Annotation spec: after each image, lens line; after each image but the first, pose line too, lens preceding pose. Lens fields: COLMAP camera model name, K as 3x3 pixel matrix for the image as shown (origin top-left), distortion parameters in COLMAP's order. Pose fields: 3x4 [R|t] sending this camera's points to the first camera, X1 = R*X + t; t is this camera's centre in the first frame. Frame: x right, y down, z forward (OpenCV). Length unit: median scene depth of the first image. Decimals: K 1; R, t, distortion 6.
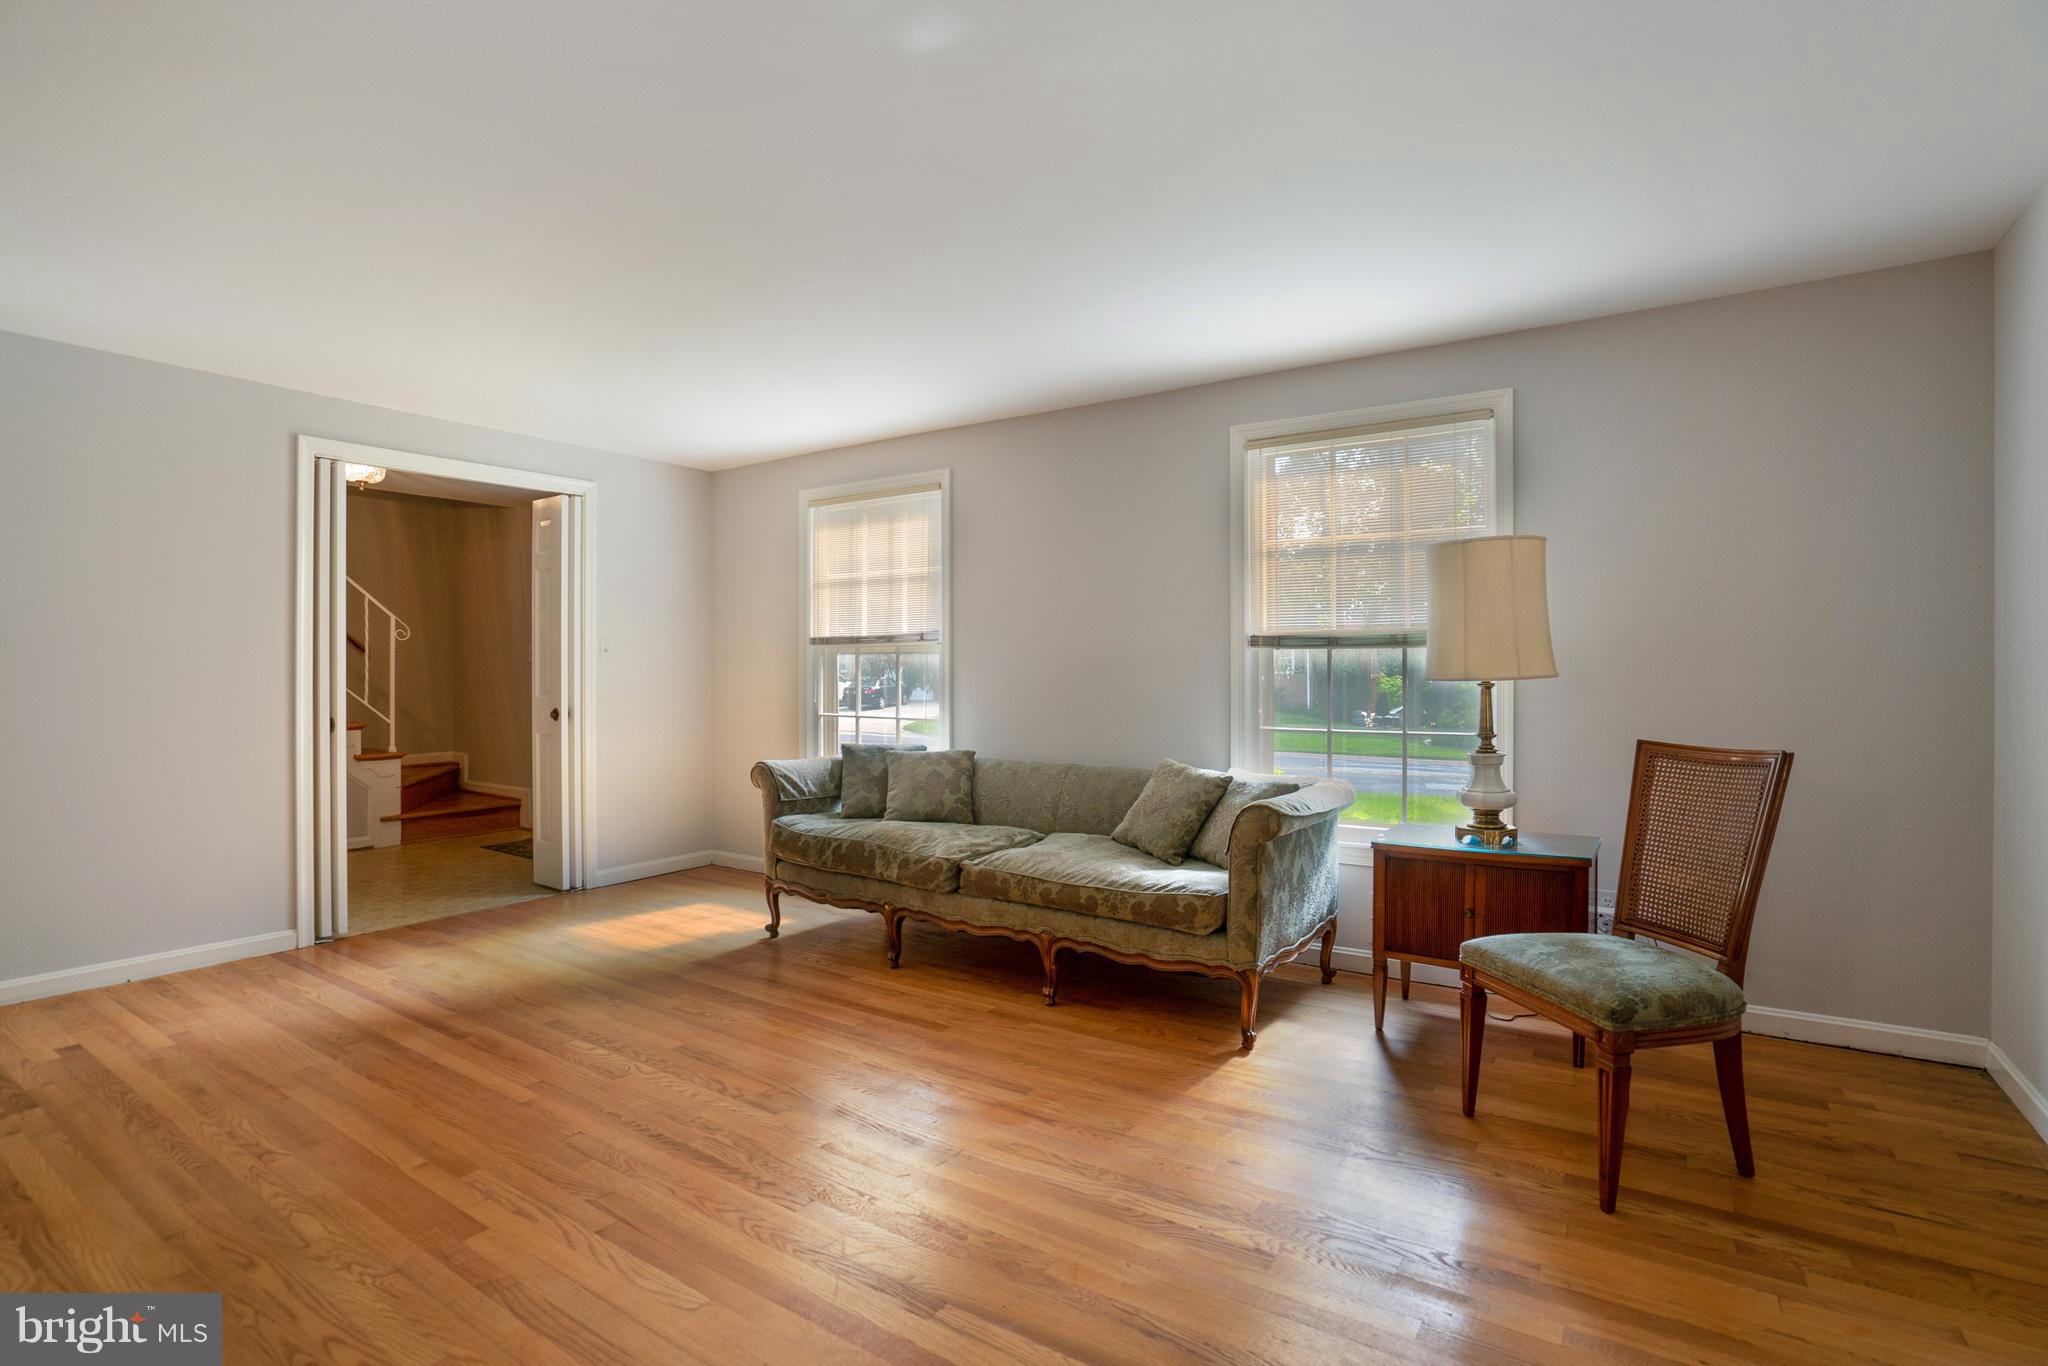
lens RADIAL K [[983.5, 0, 1024.0], [0, 983.5, 683.0], [0, 0, 1]] dist [-0.019112, 0.000628]
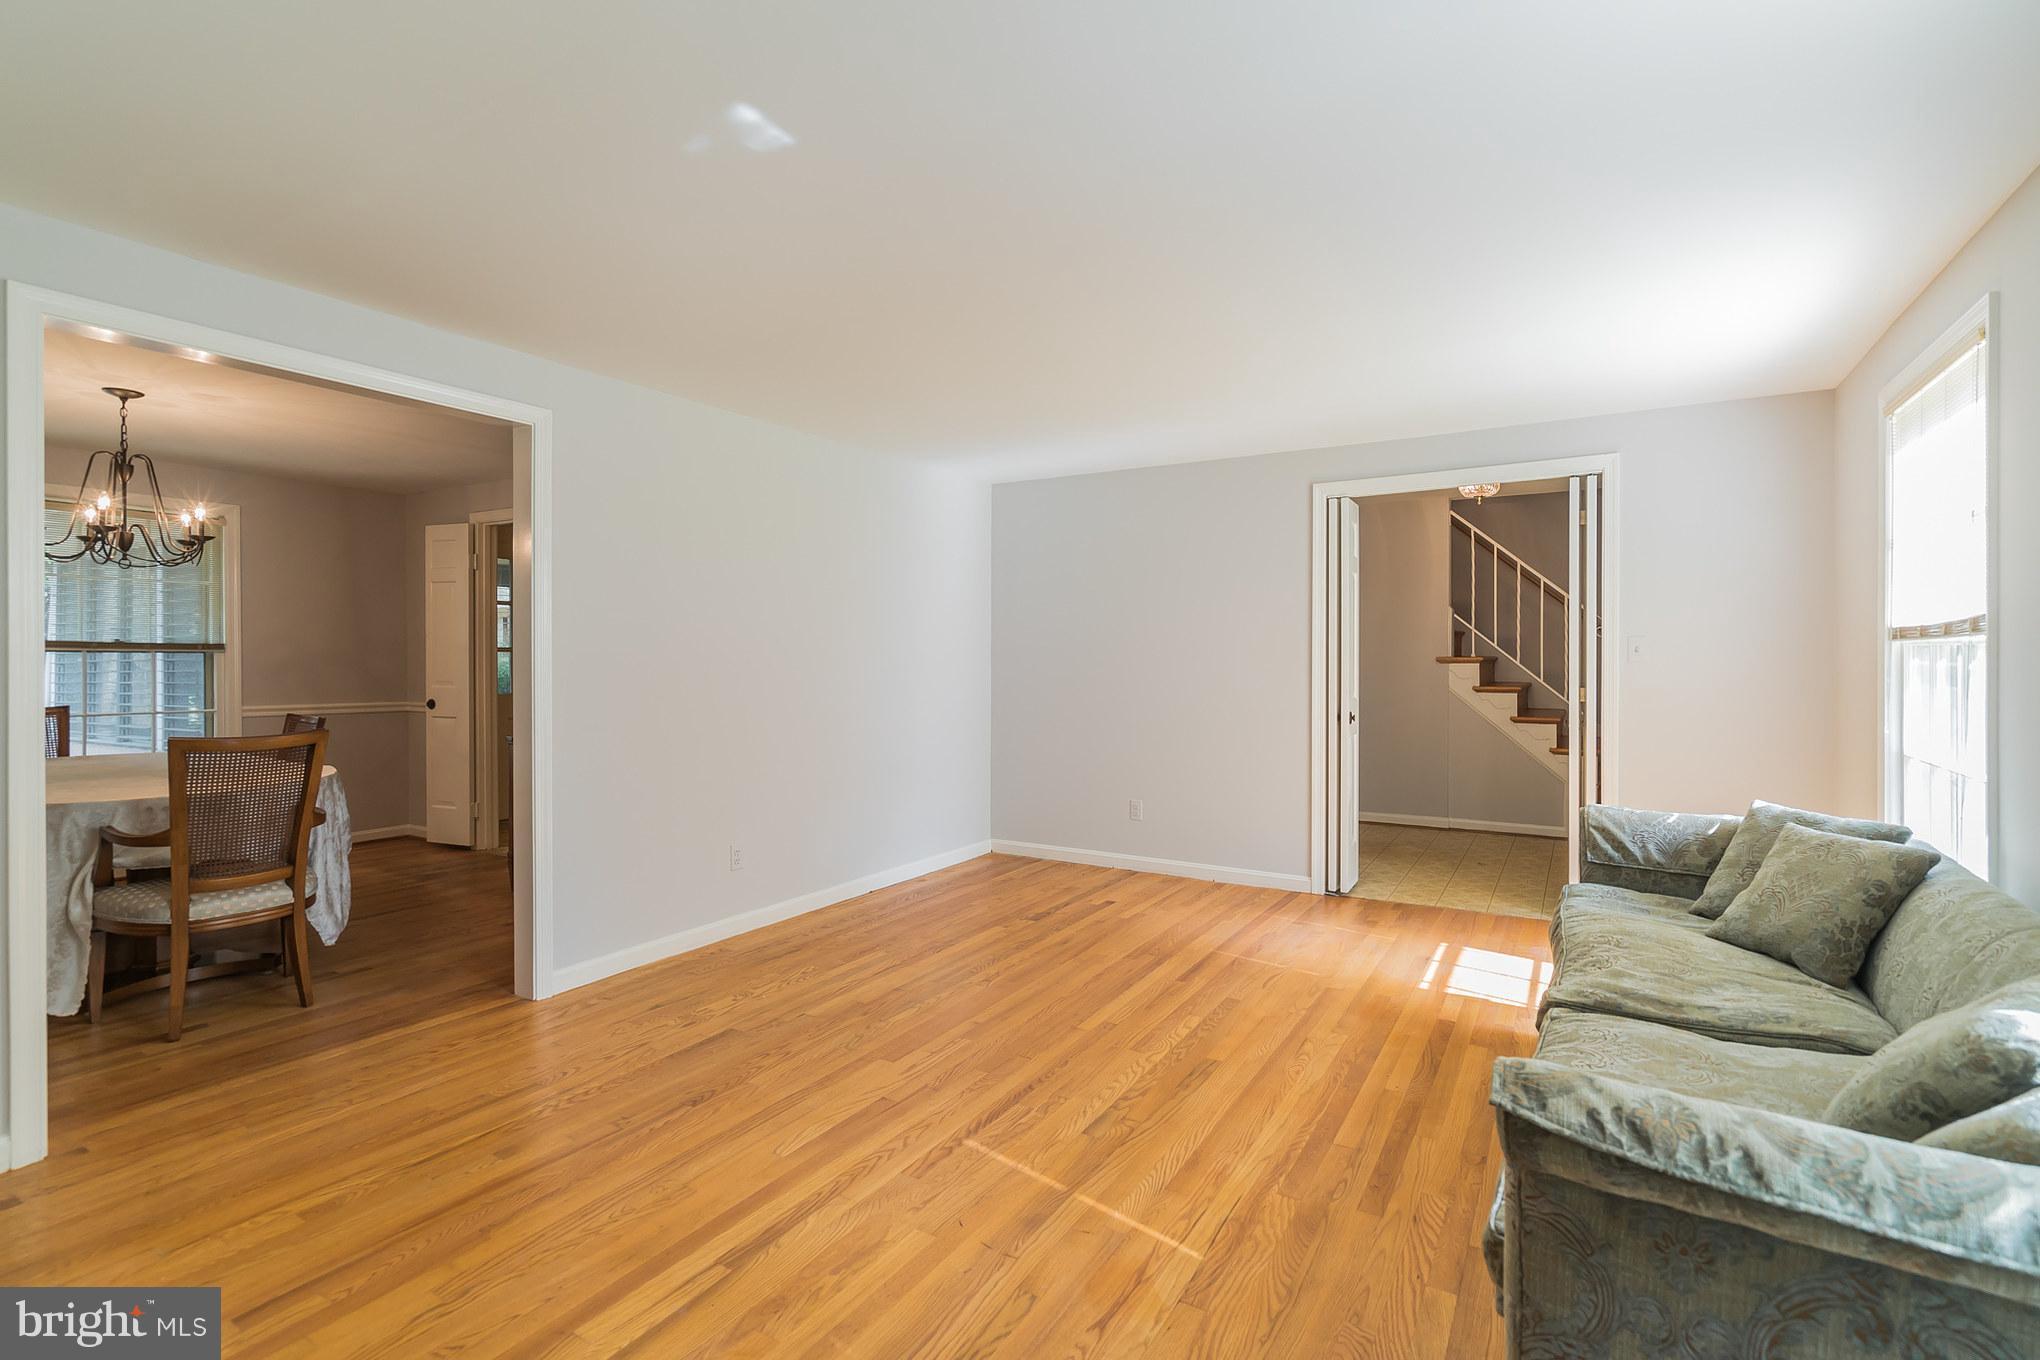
lens RADIAL K [[944.7, 0, 1027.4], [0, 944.7, 645.7], [0, 0, 1]] dist [0.001114, 0.000210]
pose [[0.050315, -0.009445, -0.998689, 0.568452], [-0.010289, 0.999897, -0.009975, -0.038121], [0.998680, 0.010777, 0.050213, 0.708664]]
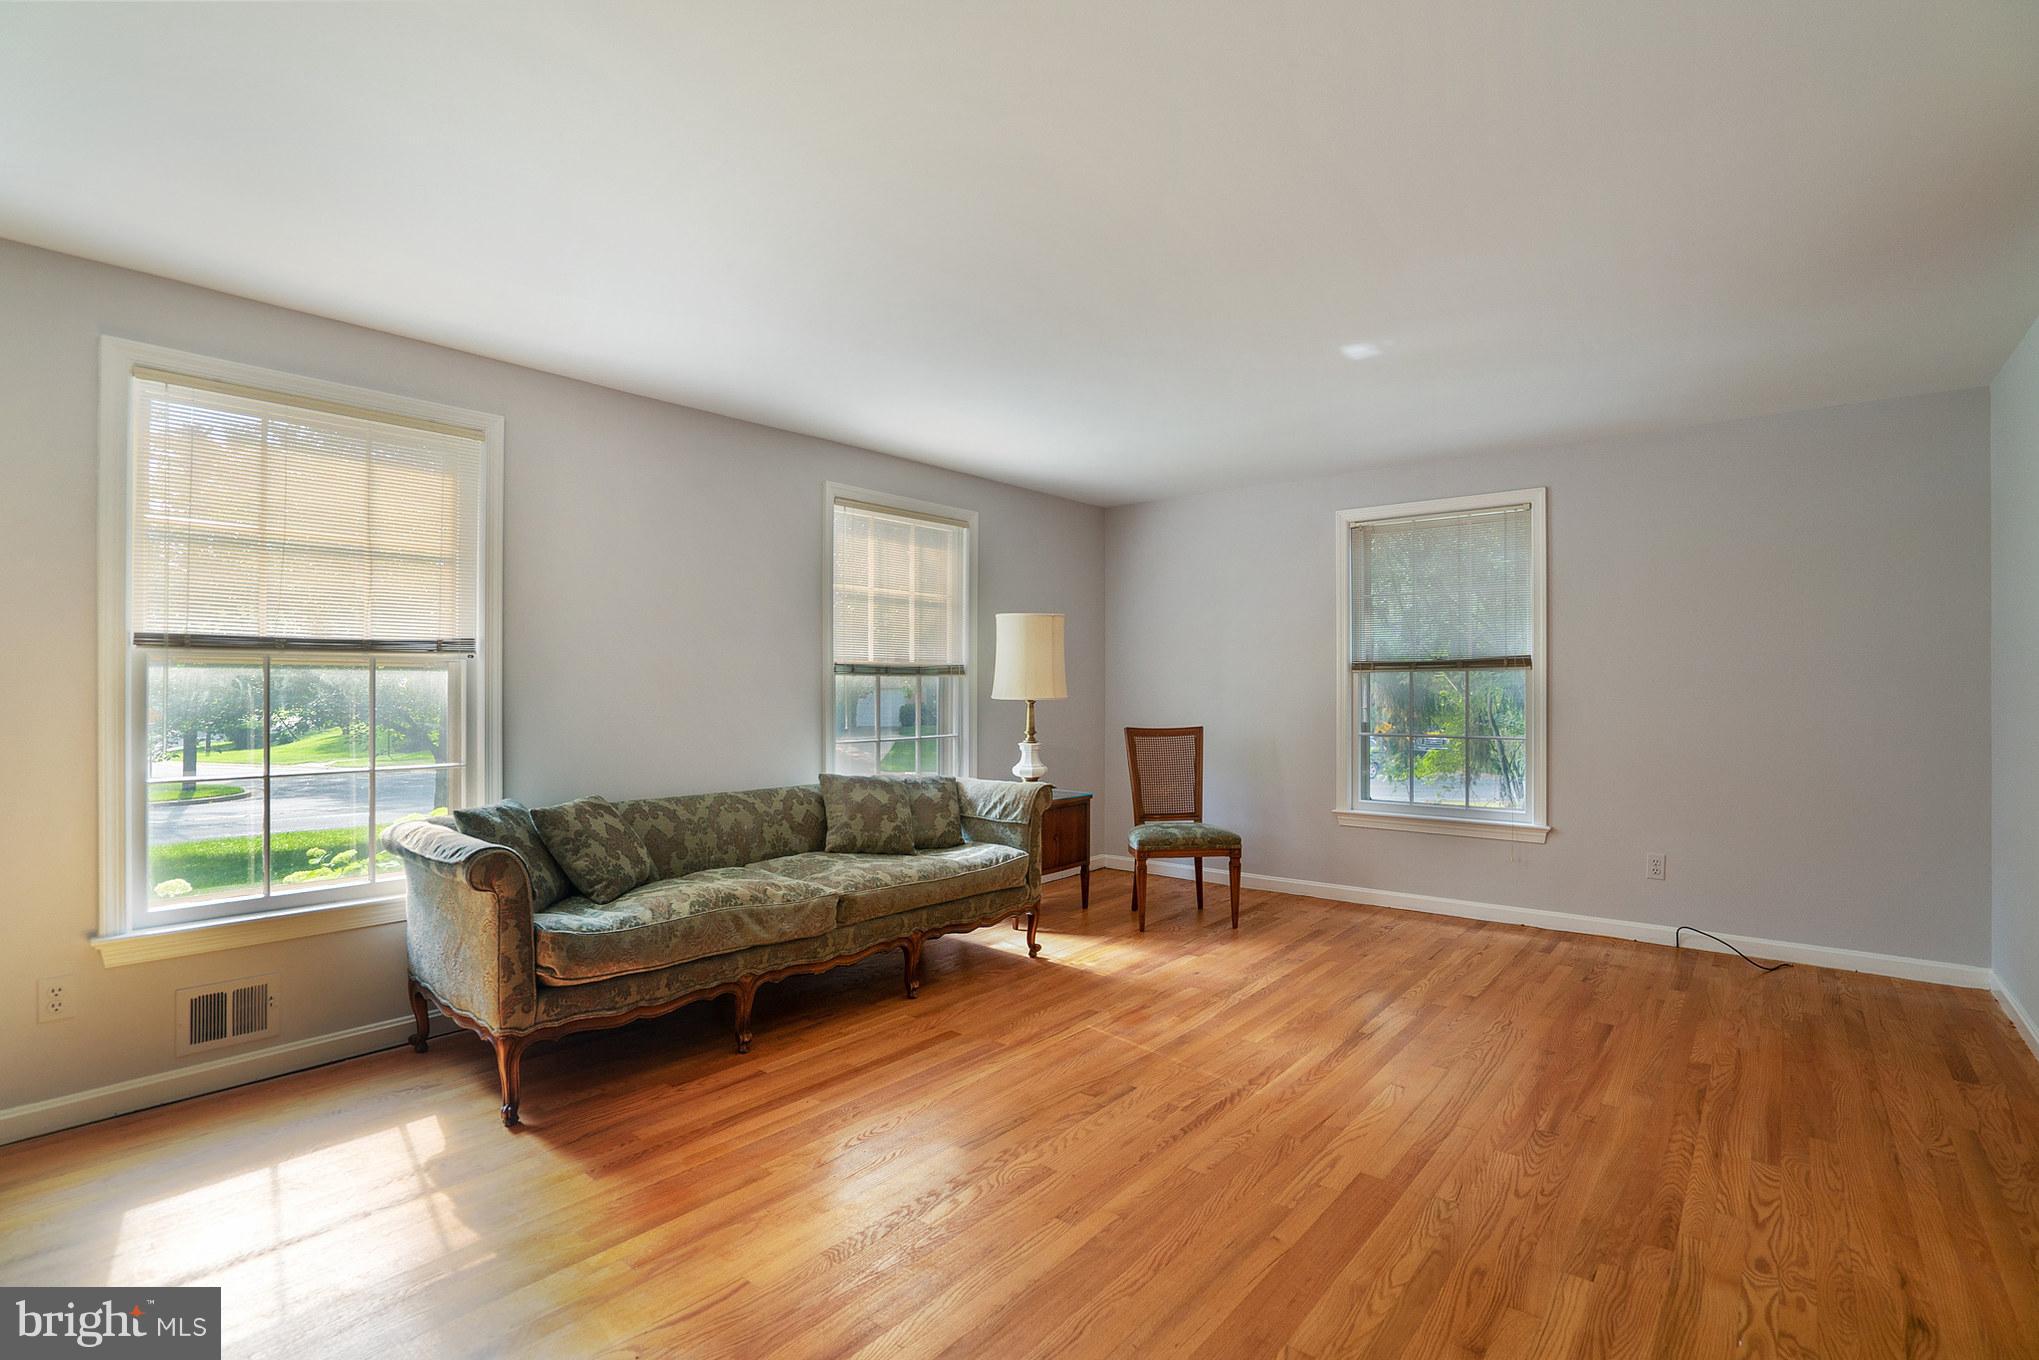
lens RADIAL K [[979.2, 0, 1019.5], [0, 979.2, 680.0], [0, 0, 1]] dist [-0.019112, 0.000628]
pose [[0.094723, 0.008665, 0.995466, -1.113002], [0.012577, 0.999872, -0.009900, -0.017259], [-0.995424, 0.013458, 0.094602, 0.813580]]
